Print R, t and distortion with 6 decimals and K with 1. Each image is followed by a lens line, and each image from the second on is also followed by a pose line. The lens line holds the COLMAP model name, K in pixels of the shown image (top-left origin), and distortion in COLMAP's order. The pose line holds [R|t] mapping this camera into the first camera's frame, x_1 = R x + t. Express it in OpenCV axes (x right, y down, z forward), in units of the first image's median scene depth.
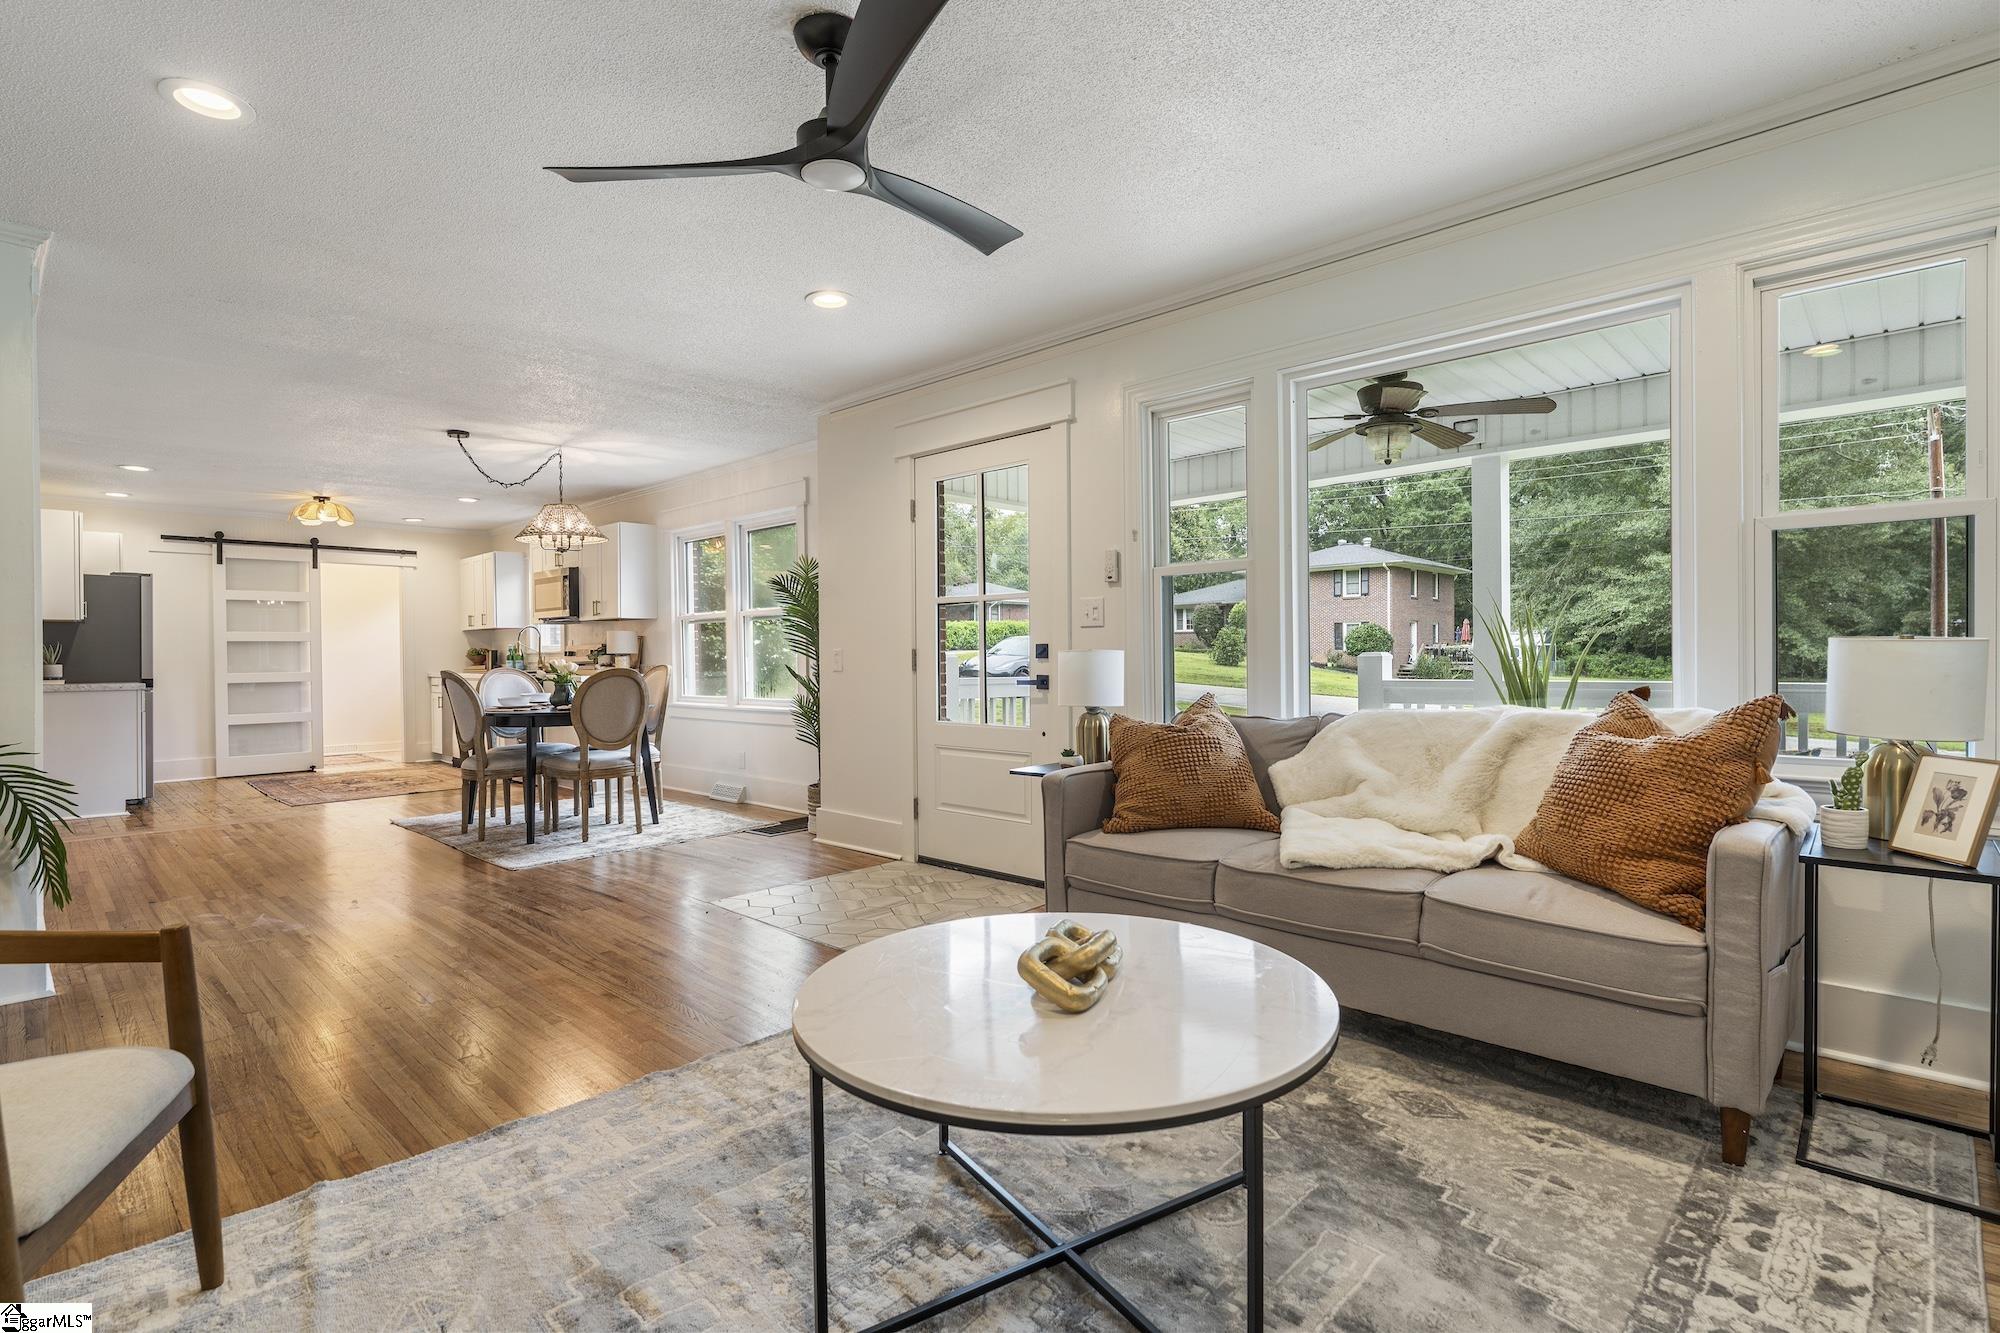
lens RADIAL K [[944.5, 0, 1000.0], [0, 944.5, 666.5], [0, 0, 1]] dist [-0.000859, -0.000006]
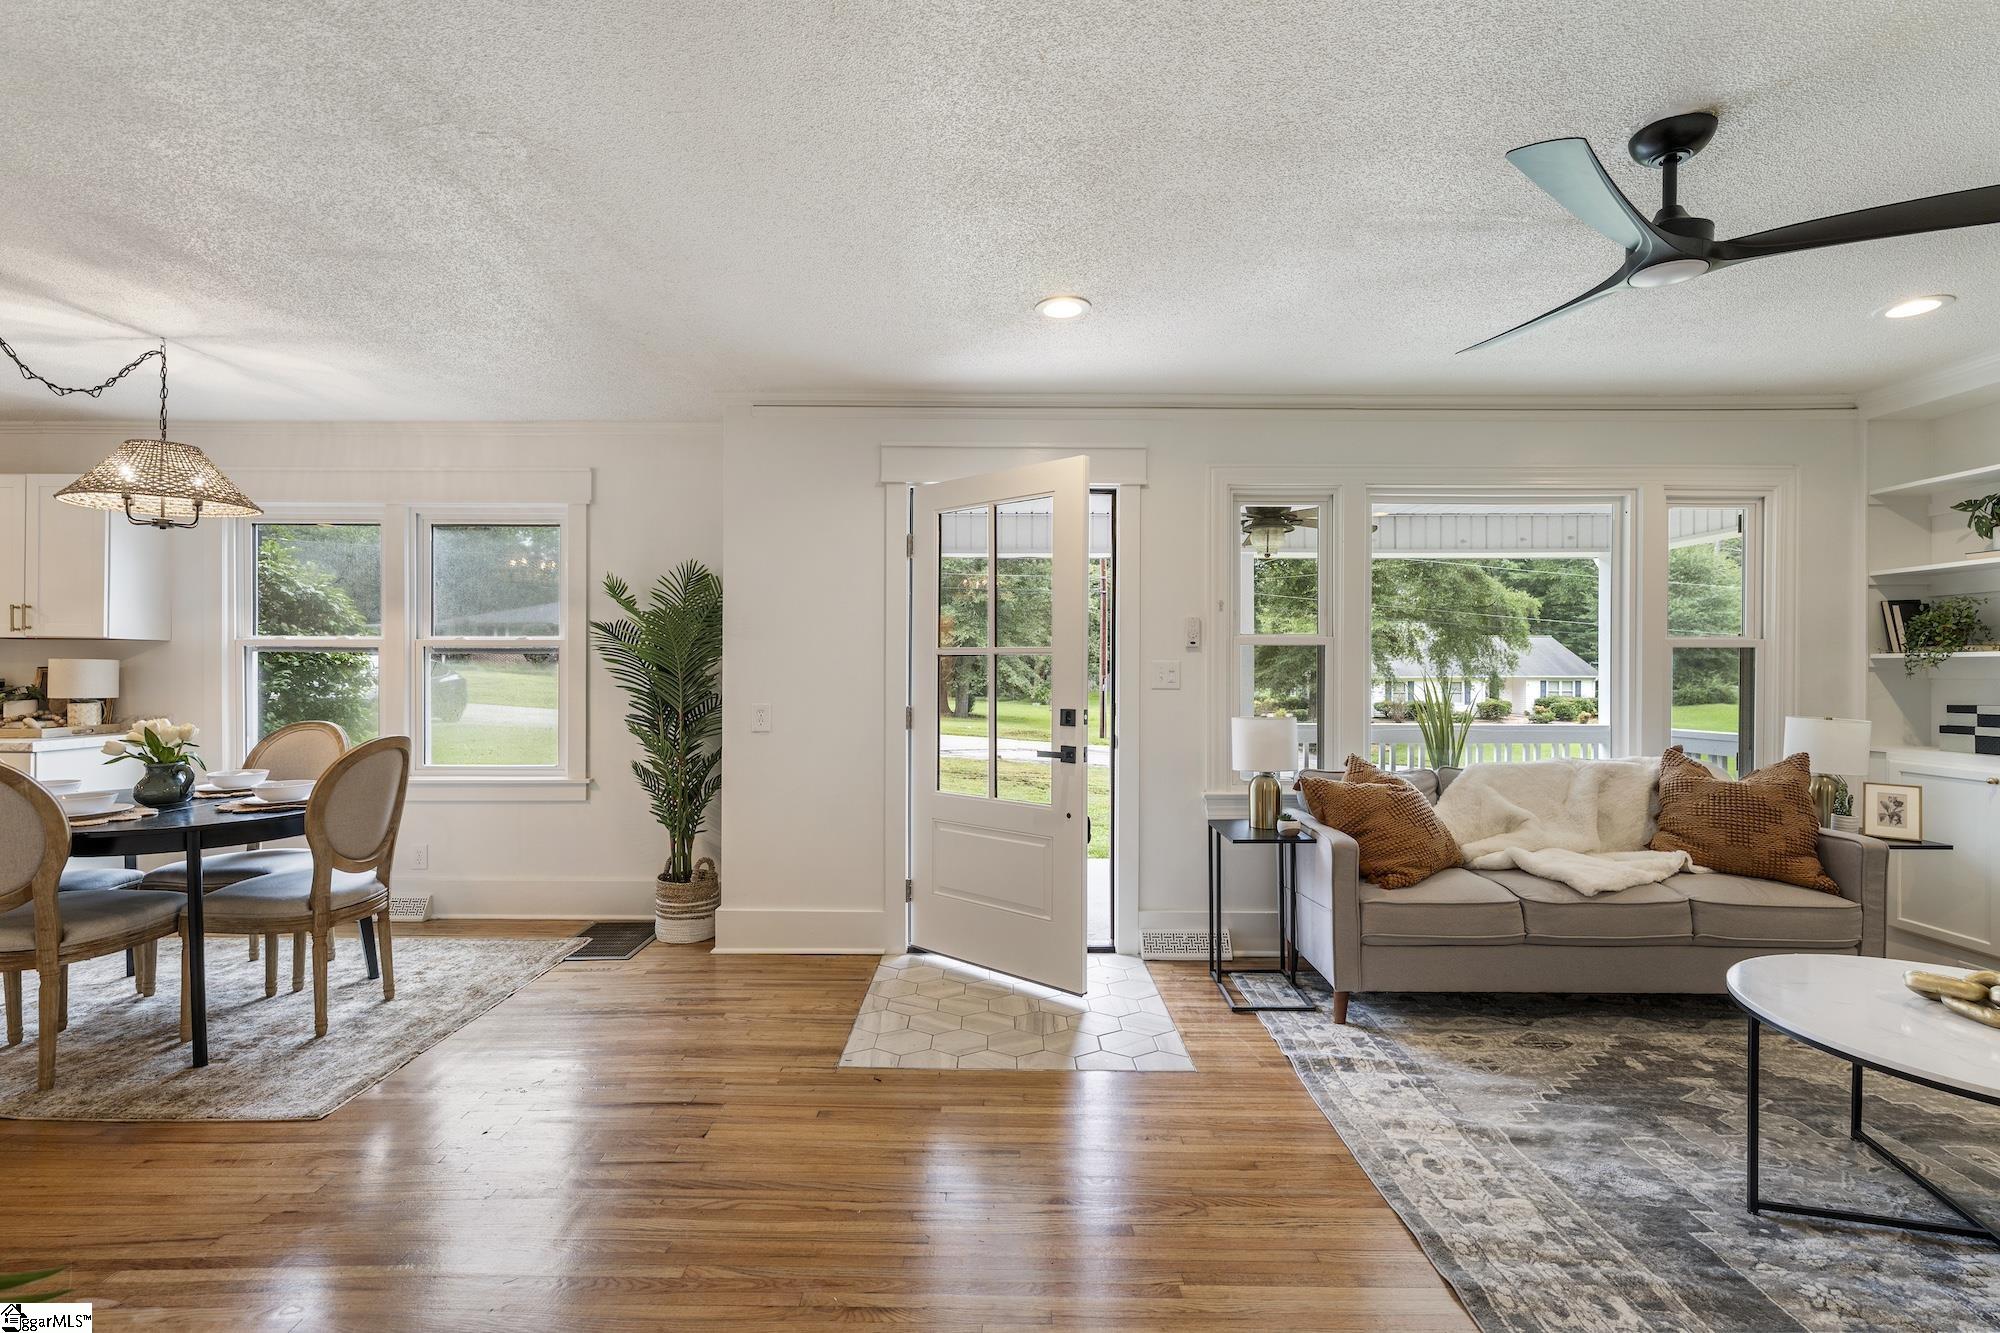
lens RADIAL K [[875.3, 0, 1000.0], [0, 875.3, 666.5], [0, 0, 1]] dist [-0.014316, -0.000257]
pose [[0.730700, 0.020551, 0.682389, -0.706356], [-0.004997, 0.999681, -0.024756, -0.043119], [-0.682681, 0.014679, 0.730569, 0.438068]]
